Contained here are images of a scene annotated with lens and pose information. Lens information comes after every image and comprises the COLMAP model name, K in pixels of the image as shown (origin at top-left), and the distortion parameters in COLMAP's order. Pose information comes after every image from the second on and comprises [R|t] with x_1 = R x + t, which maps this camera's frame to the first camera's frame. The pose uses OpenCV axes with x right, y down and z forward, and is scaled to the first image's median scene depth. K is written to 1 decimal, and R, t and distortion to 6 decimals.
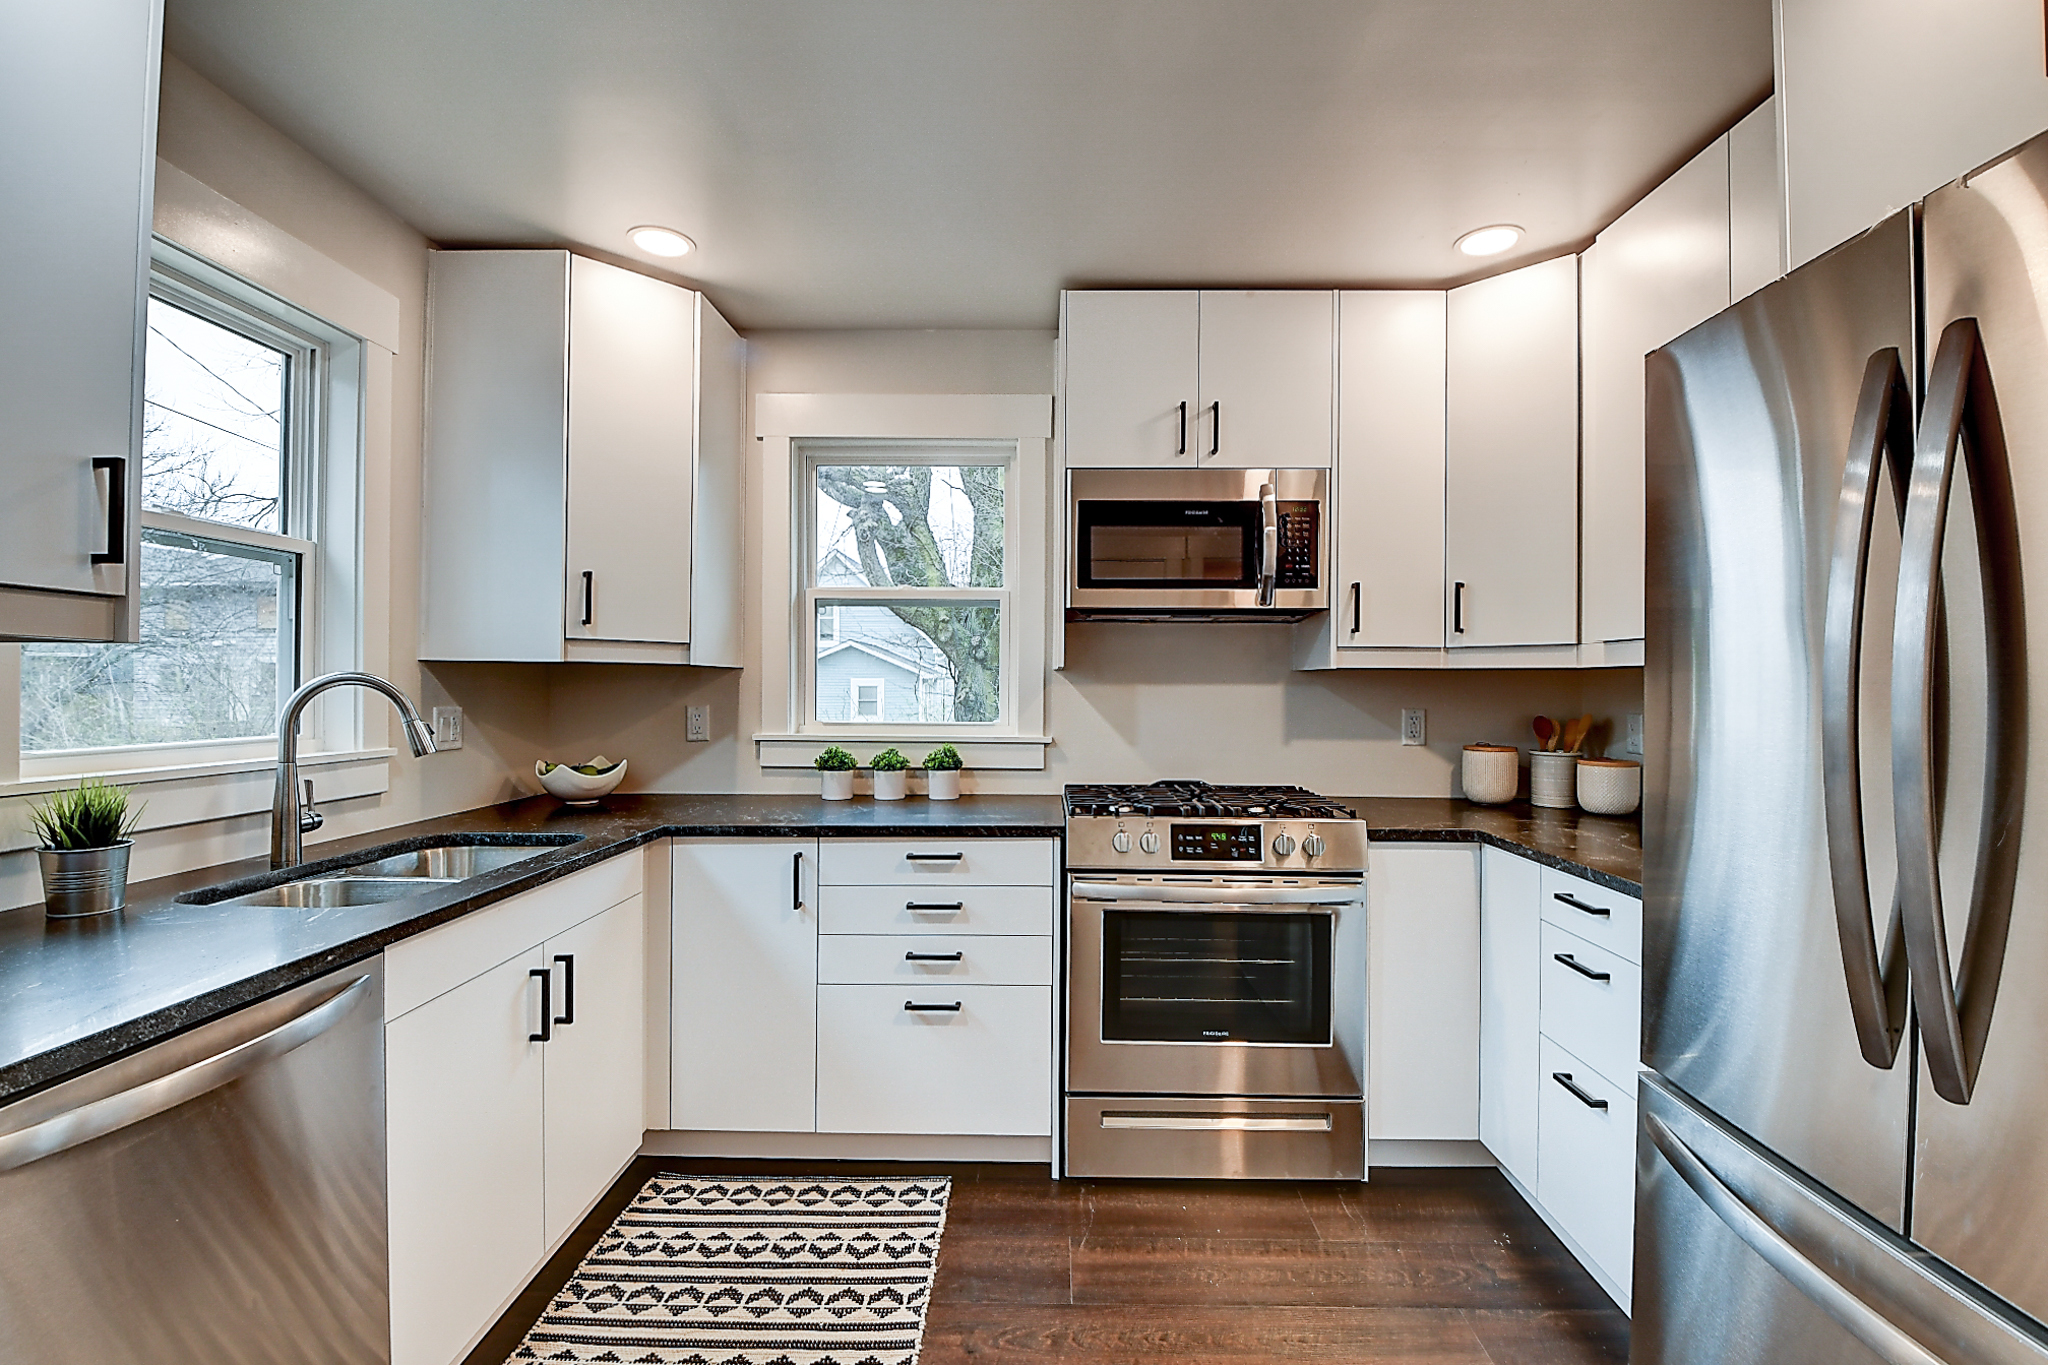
lens RADIAL K [[920.5, 0, 1031.7], [0, 920.5, 681.2], [0, 0, 1]] dist [0.028152, -0.039915]
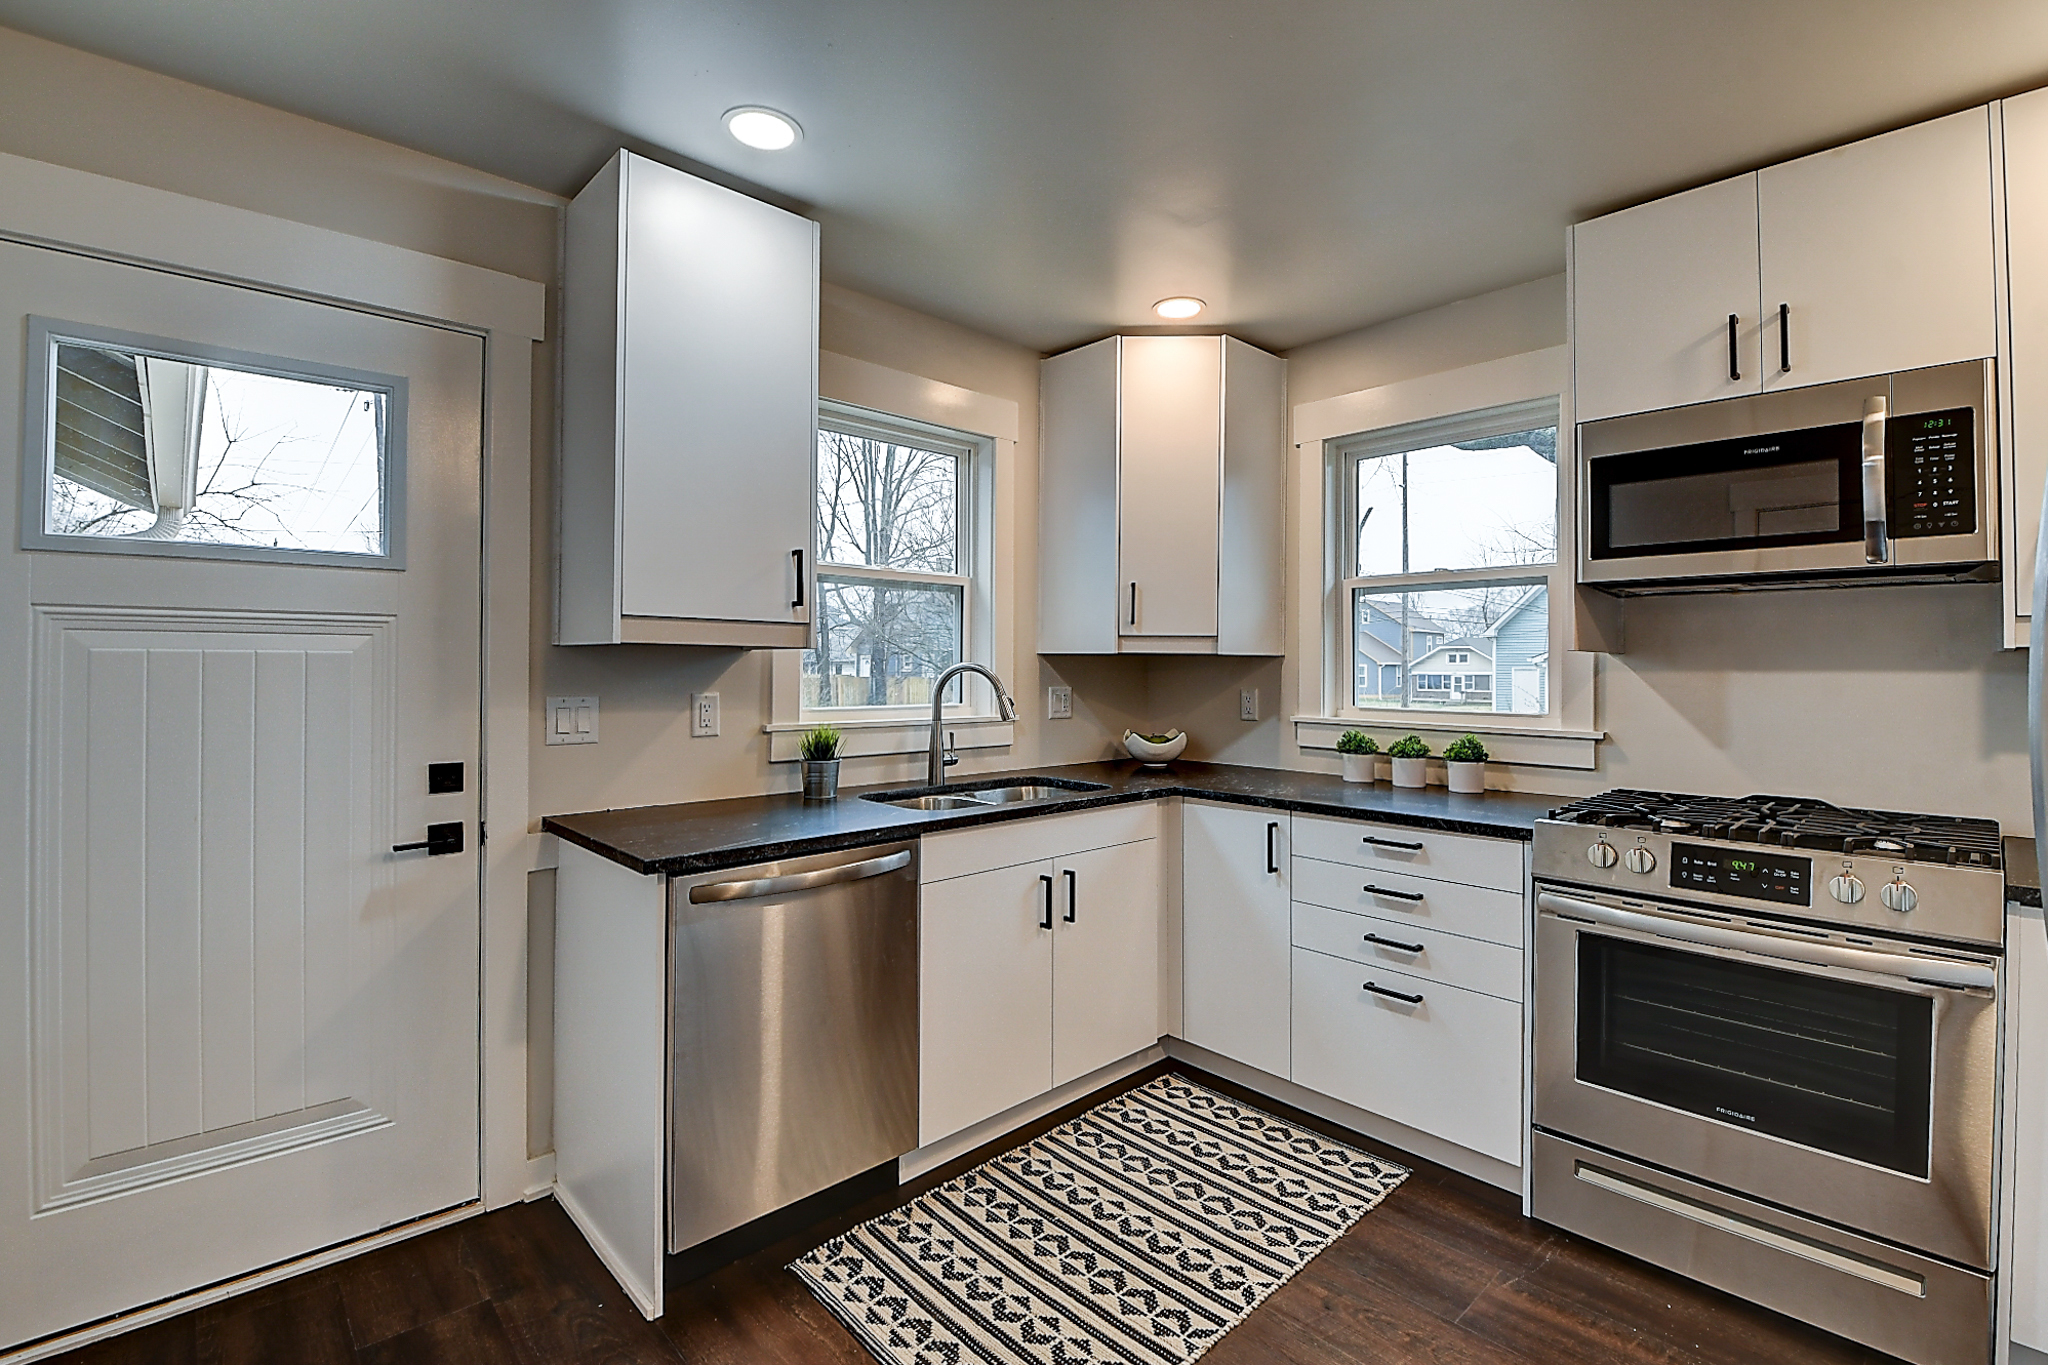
lens RADIAL K [[910.4, 0, 1021.5], [0, 910.4, 657.2], [0, 0, 1]] dist [0.015163, -0.024104]
pose [[0.692942, -0.009641, -0.720929, 0.333089], [0.002566, 0.999937, -0.010906, -0.001997], [0.720989, 0.005707, 0.692923, 0.021938]]
